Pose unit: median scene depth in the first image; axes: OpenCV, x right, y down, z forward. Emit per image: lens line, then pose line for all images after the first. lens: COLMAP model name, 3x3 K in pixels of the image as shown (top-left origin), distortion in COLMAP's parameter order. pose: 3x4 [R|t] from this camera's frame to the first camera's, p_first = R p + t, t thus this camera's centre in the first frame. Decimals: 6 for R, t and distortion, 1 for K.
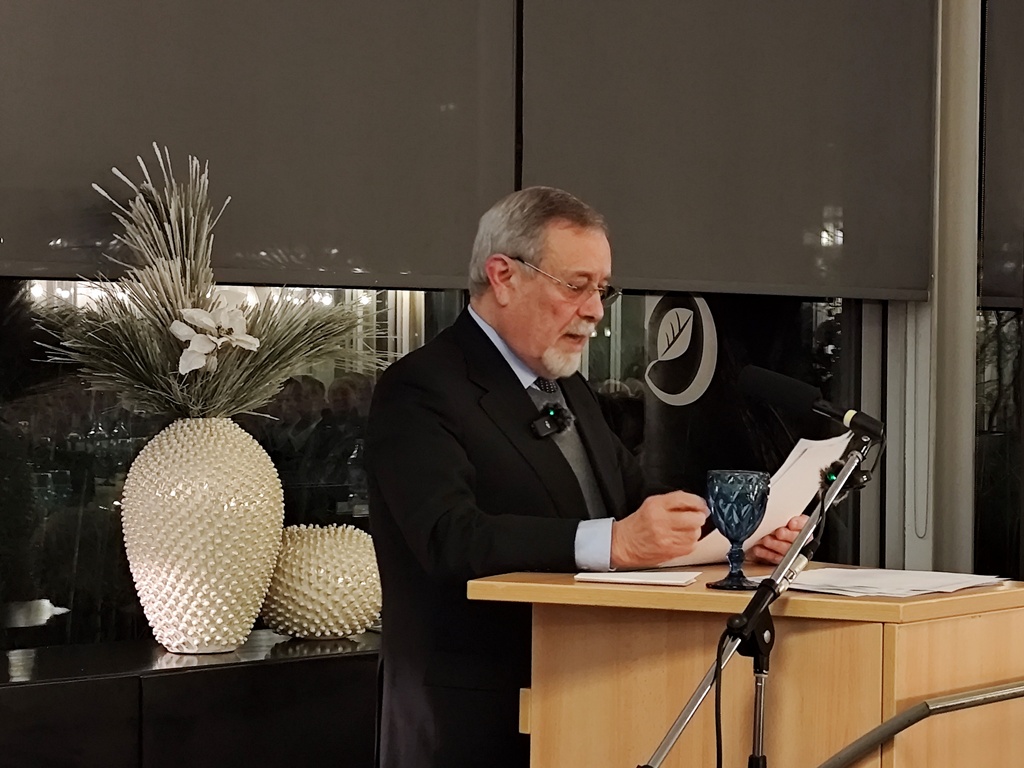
lens RADIAL K [[2534.3, 0, 511.5], [0, 2534.3, 392.9], [0, 0, 1]] dist [0.144729, 0.000000]
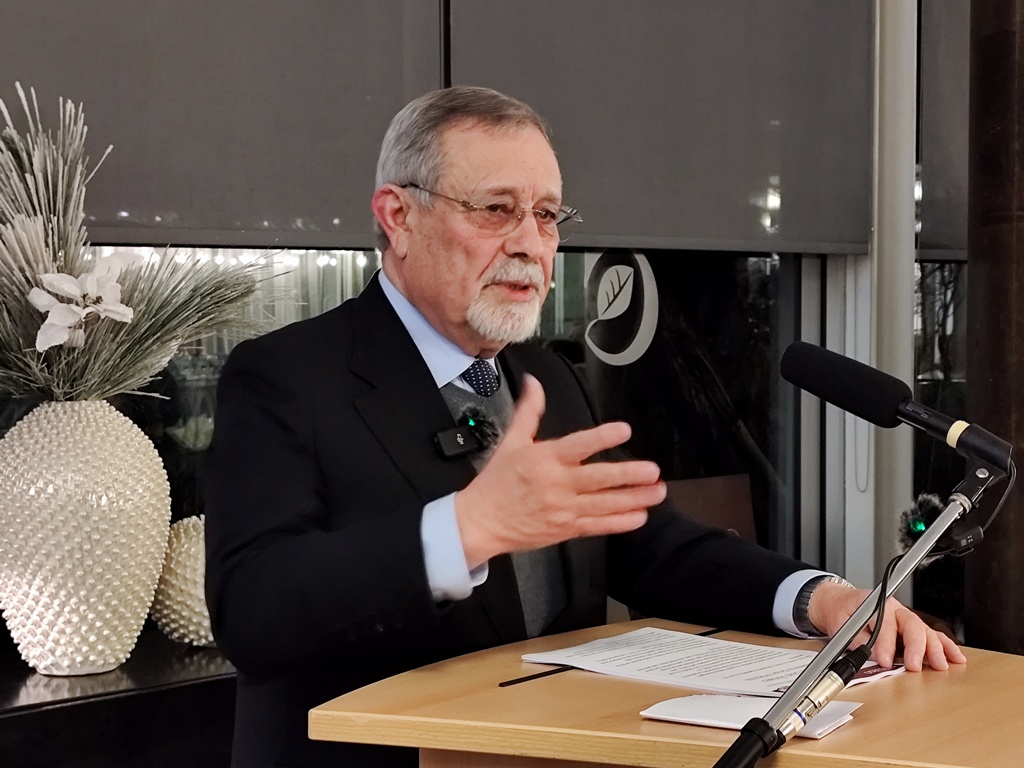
lens RADIAL K [[1973.8, 0, 512.4], [0, 1973.8, 381.9], [0, 0, 1]] dist [0.109574, 0.000000]
pose [[0.999774, -0.013846, 0.016104, 0.016722], [0.013424, 0.999572, 0.025998, -0.012083], [-0.016457, -0.025776, 0.999532, 0.327505]]
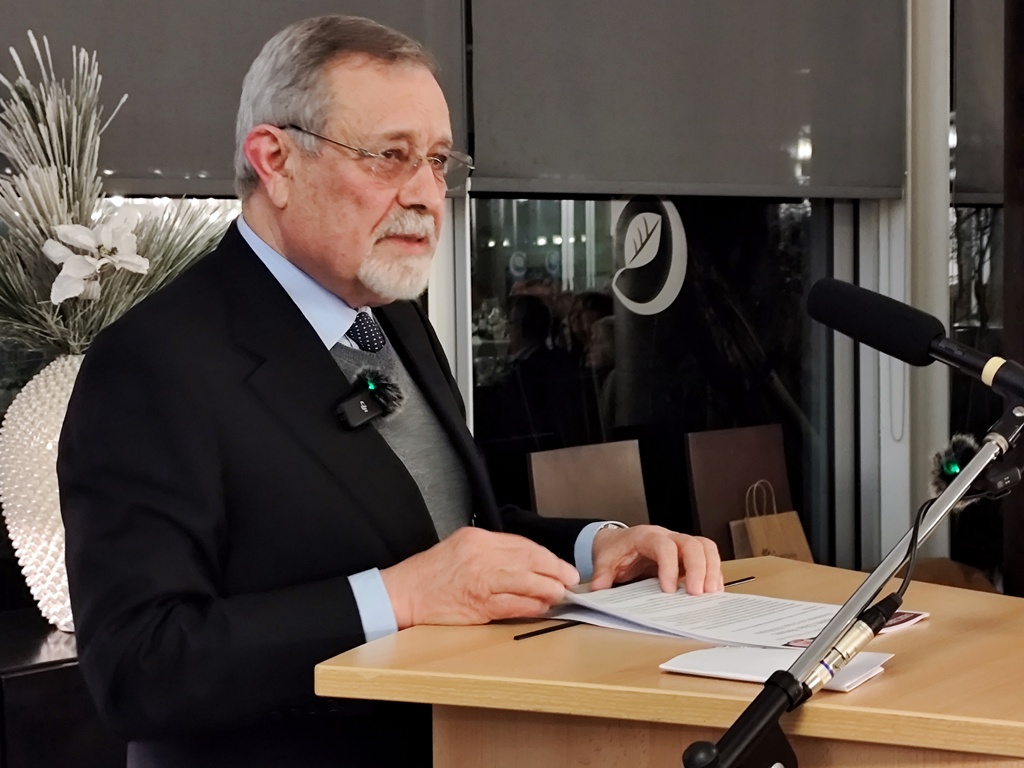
lens RADIAL K [[1973.8, 0, 494.6], [0, 1973.8, 366.8], [0, 0, 1]] dist [0.109574, 0.000000]
pose [[0.999643, -0.024754, -0.010072, 0.020210], [0.025140, 0.998878, 0.040133, -0.009112], [0.009068, -0.040371, 0.999144, 0.341784]]
